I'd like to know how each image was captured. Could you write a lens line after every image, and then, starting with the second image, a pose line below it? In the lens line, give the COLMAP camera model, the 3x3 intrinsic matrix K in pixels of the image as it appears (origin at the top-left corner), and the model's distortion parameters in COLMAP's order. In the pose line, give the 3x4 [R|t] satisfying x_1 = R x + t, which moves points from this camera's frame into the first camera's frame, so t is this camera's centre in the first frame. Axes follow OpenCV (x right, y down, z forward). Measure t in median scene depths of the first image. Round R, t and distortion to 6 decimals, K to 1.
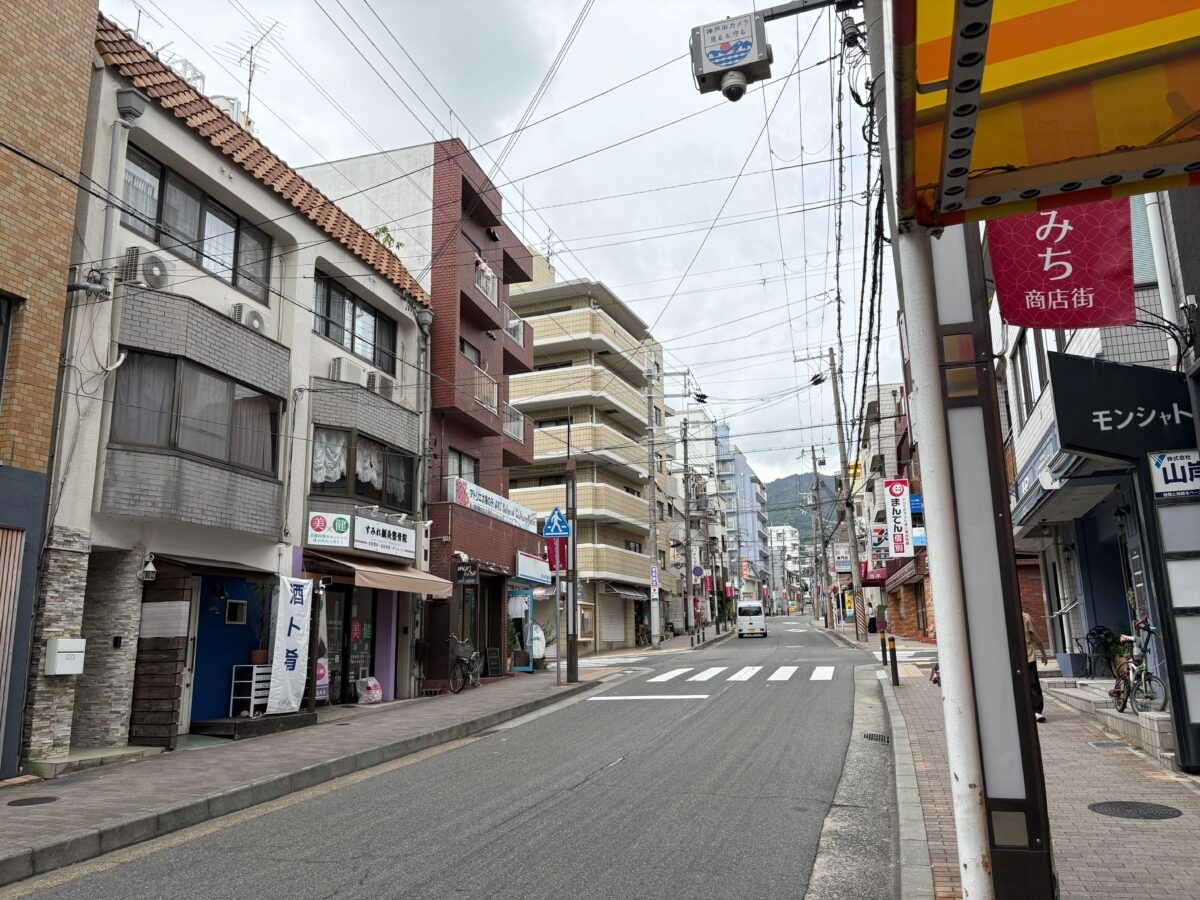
lens RADIAL K [[902.9, 0, 592.2], [0, 902.9, 451.9], [0, 0, 1]] dist [-0.006901, -0.017958]
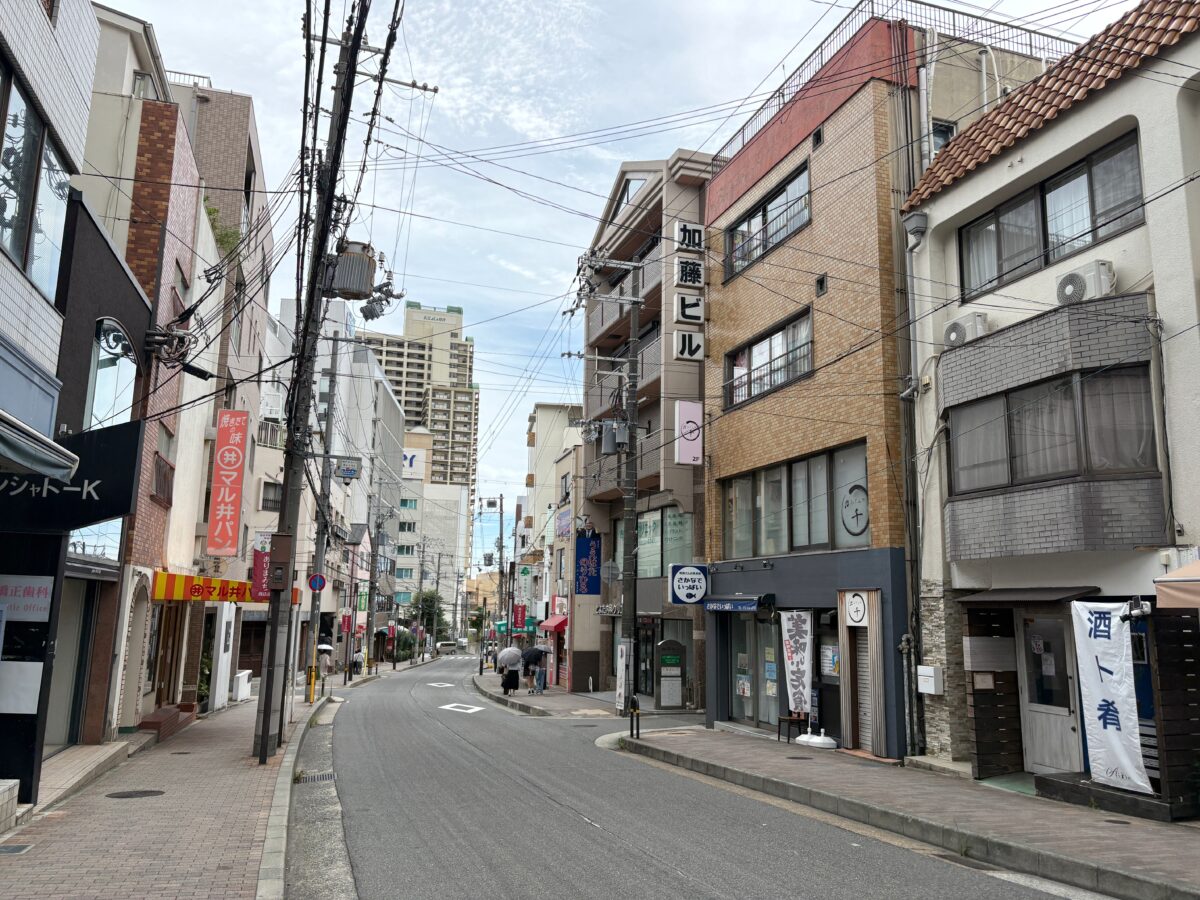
lens RADIAL K [[902.9, 0, 592.1], [0, 902.9, 447.3], [0, 0, 1]] dist [-0.006901, -0.017958]
pose [[-0.820073, -0.102110, -0.563076, 0.503371], [0.112651, 0.935894, -0.333784, 0.254103], [0.561062, -0.337158, -0.755999, 1.580776]]
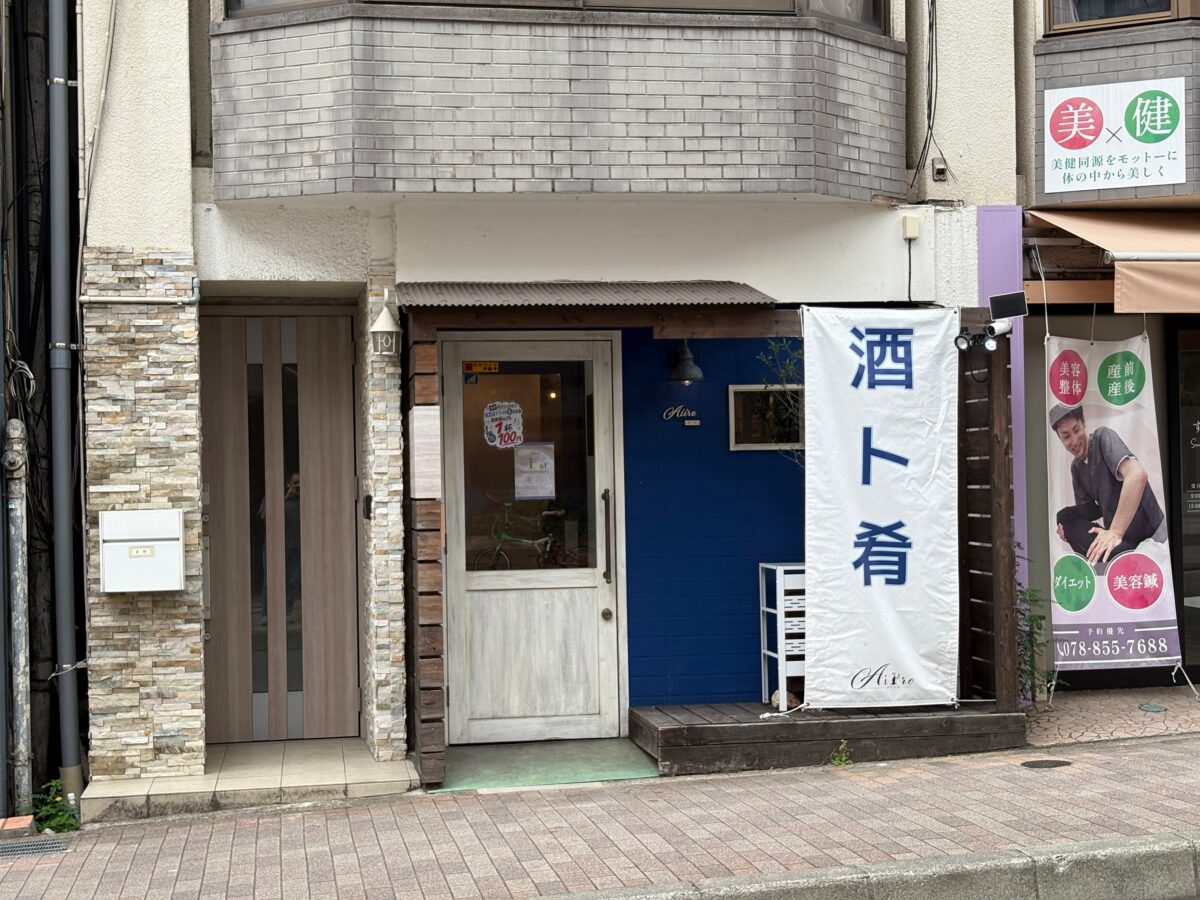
lens RADIAL K [[1826.8, 0, 603.7], [0, 1826.8, 453.0], [0, 0, 1]] dist [0.113162, 0.000000]
pose [[0.456604, 0.002536, -0.889666, 0.250088], [0.199403, 0.974263, 0.105117, 0.117129], [0.867036, -0.225399, 0.444347, 0.704555]]
